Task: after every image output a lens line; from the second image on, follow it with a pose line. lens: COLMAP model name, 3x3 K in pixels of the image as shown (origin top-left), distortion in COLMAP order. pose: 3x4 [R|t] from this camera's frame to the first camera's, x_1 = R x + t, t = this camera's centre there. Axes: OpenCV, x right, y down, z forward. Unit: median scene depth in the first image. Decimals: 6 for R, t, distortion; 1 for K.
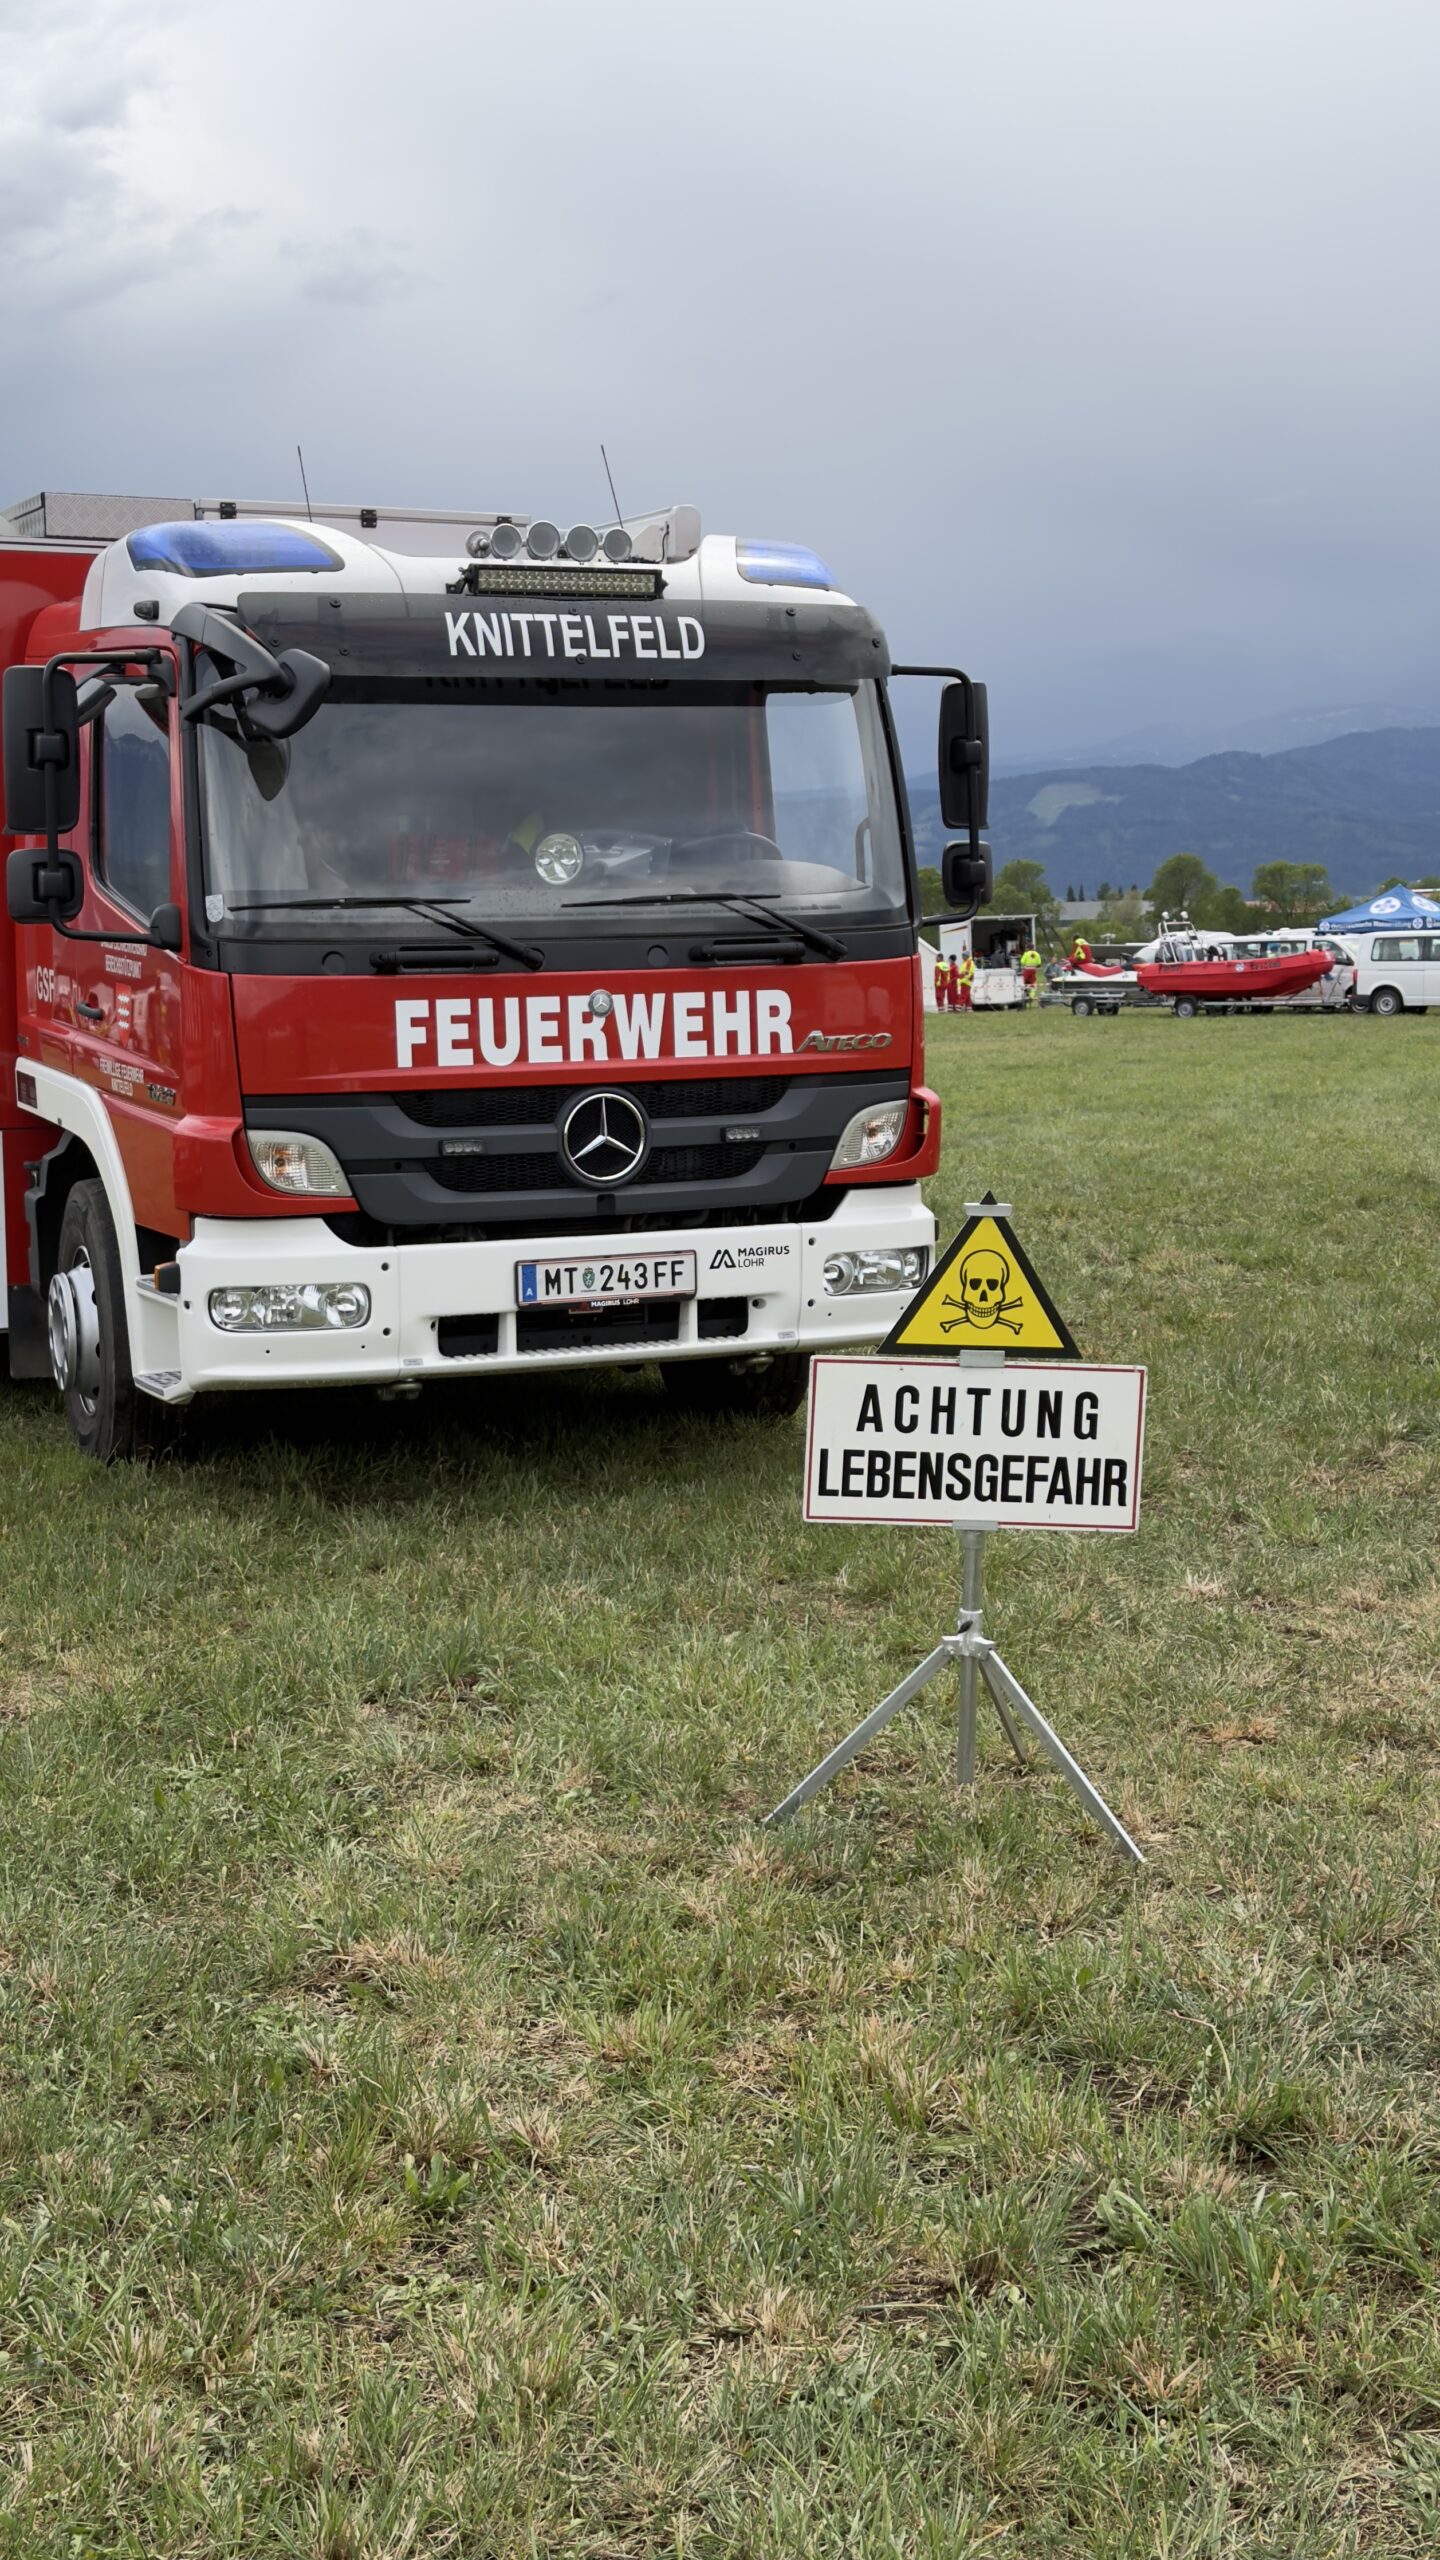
lens RADIAL K [[3080.1, 0, 717.5], [0, 3080.1, 1282.2], [0, 0, 1]] dist [0.112832, 0.000000]
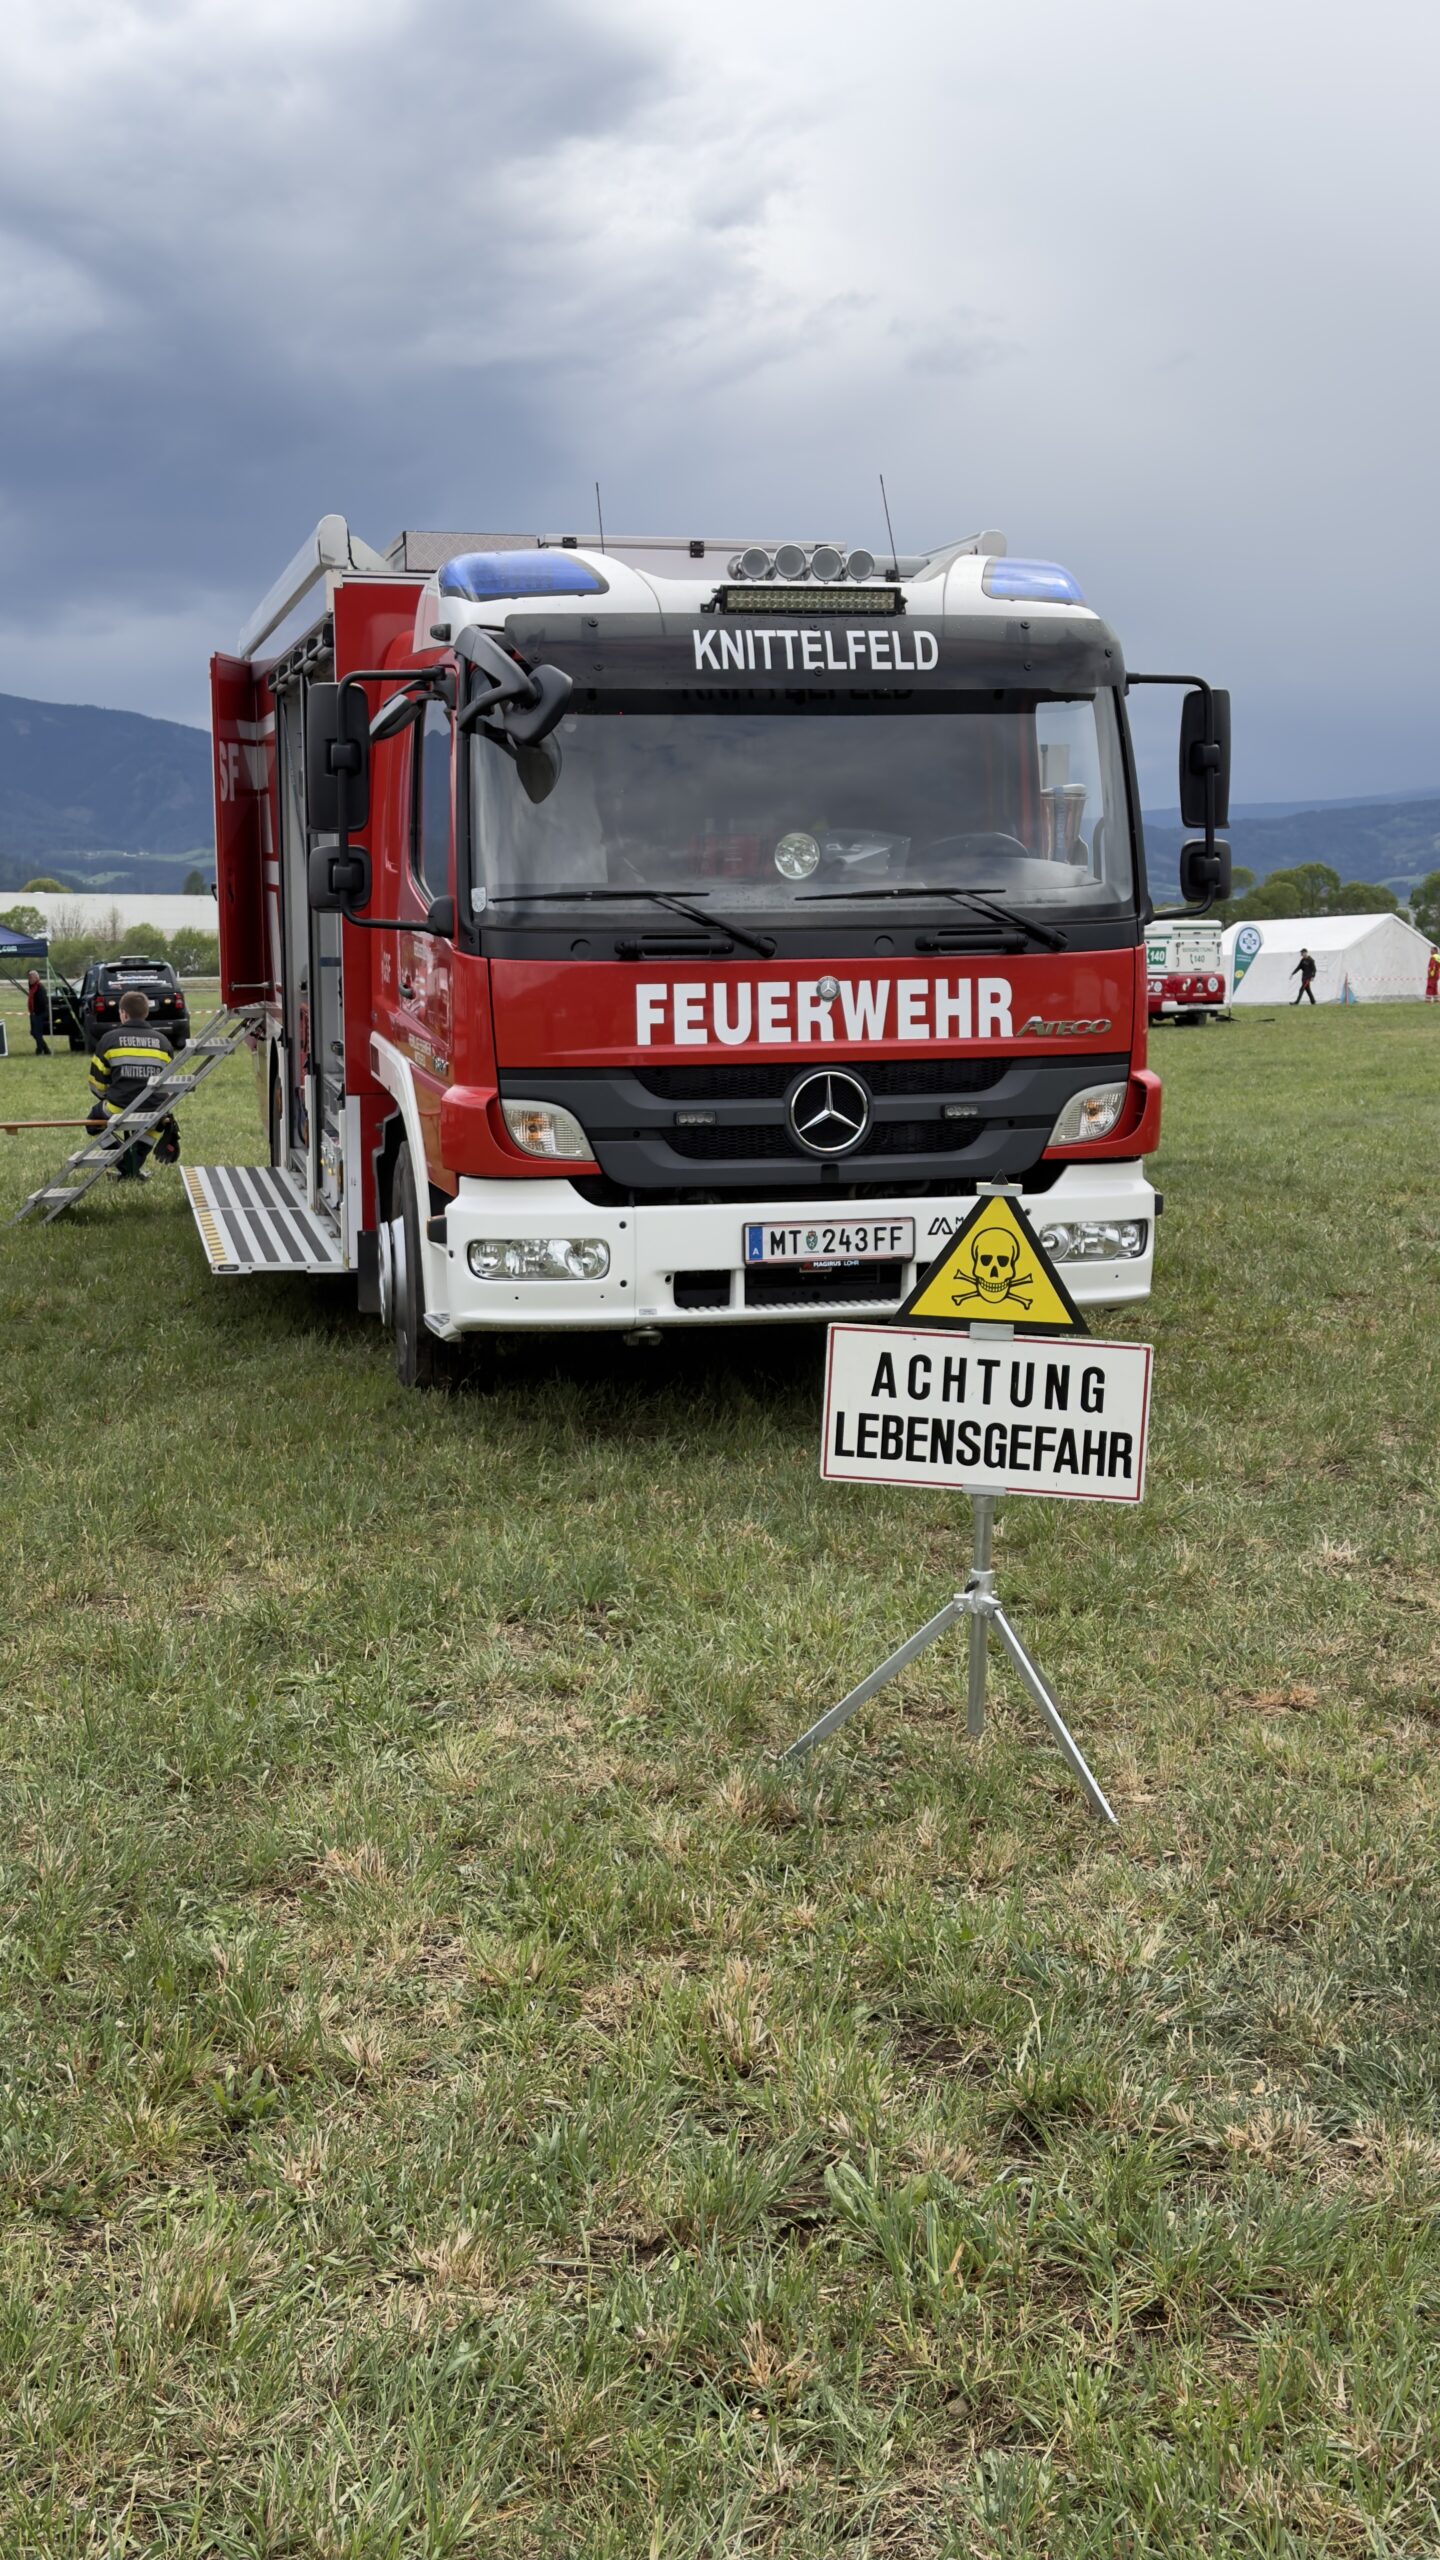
lens RADIAL K [[2699.8, 0, 723.8], [0, 2699.8, 1284.2], [0, 0, 1]] dist [0.109873, 0.000000]
pose [[0.982856, 0.031640, -0.181642, 0.103281], [-0.028303, 0.999380, 0.020931, -0.005012], [0.182192, -0.015432, 0.983142, 0.052162]]
